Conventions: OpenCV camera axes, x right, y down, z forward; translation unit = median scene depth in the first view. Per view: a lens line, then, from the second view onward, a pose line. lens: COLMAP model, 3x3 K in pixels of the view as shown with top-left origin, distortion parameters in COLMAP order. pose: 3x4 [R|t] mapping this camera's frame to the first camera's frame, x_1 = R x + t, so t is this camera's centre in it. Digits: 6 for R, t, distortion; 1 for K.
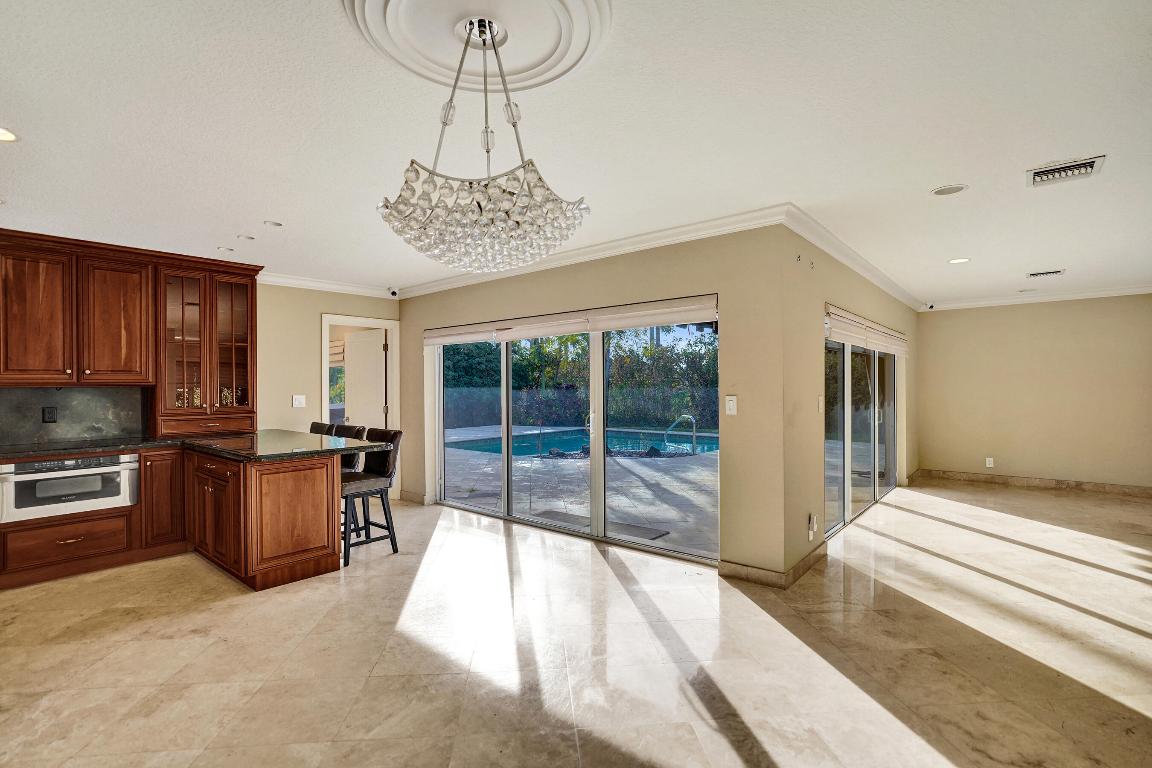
lens RADIAL K [[543.4, 0, 580.7], [0, 543.4, 387.0], [0, 0, 1]] dist [-0.017599, 0.003271]
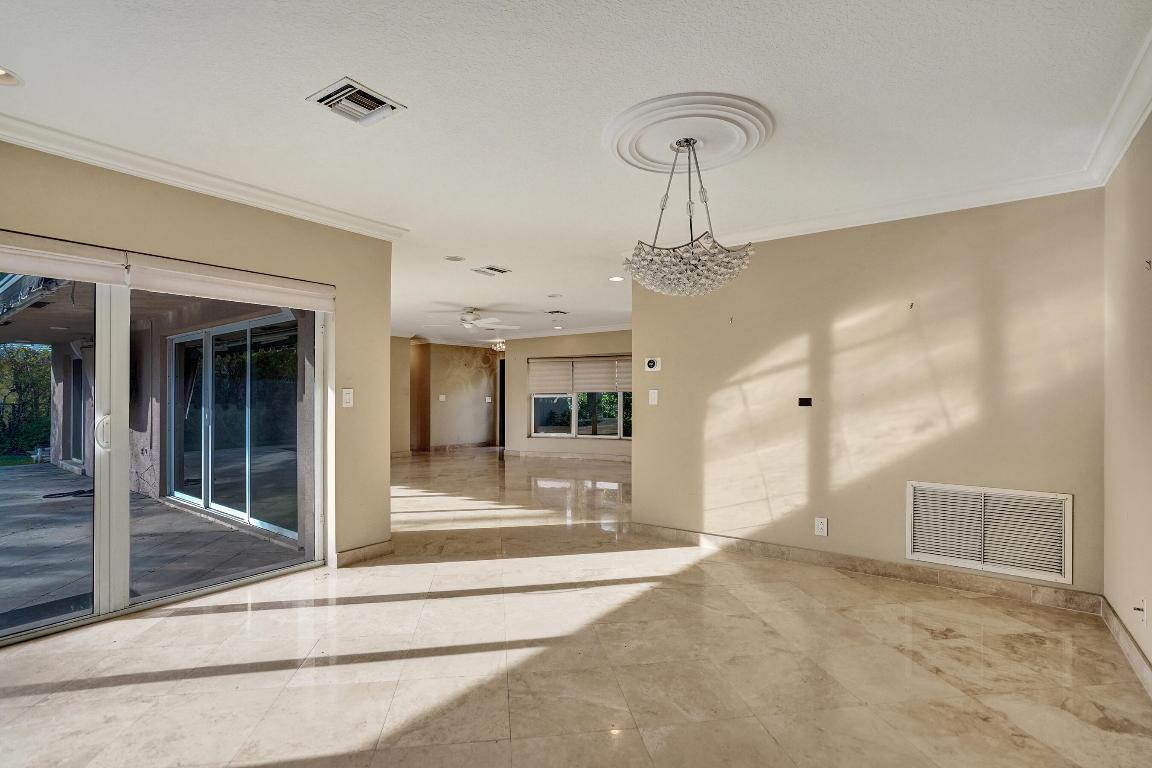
lens RADIAL K [[543.4, 0, 581.7], [0, 543.4, 386.2], [0, 0, 1]] dist [-0.017599, 0.003271]
pose [[-0.081089, 0.025853, 0.996371, -0.770545], [0.002670, 0.999666, -0.025722, 0.038408], [-0.996703, 0.000575, -0.081131, 0.636434]]
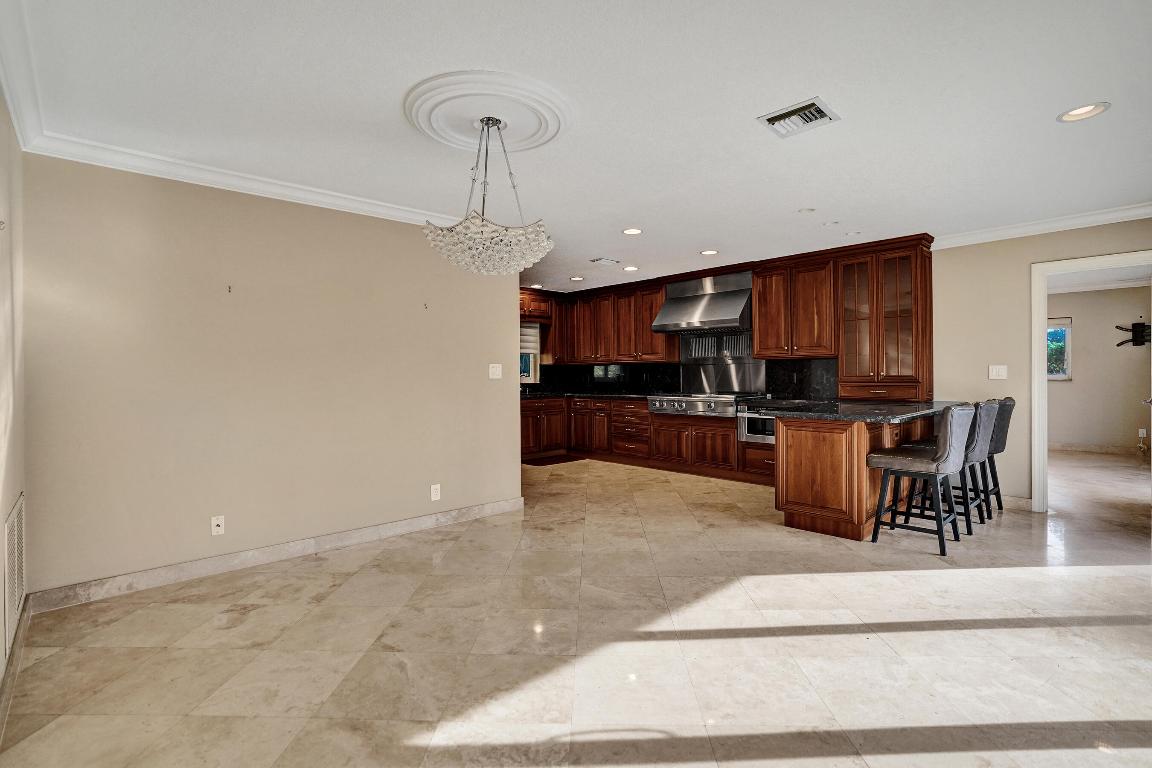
lens RADIAL K [[543.4, 0, 573.7], [0, 543.4, 380.6], [0, 0, 1]] dist [-0.017599, 0.003271]
pose [[-0.114576, 0.020681, -0.993199, 0.601251], [0.004915, 0.999783, 0.020251, 0.027952], [0.993402, -0.002561, -0.114653, 0.628450]]
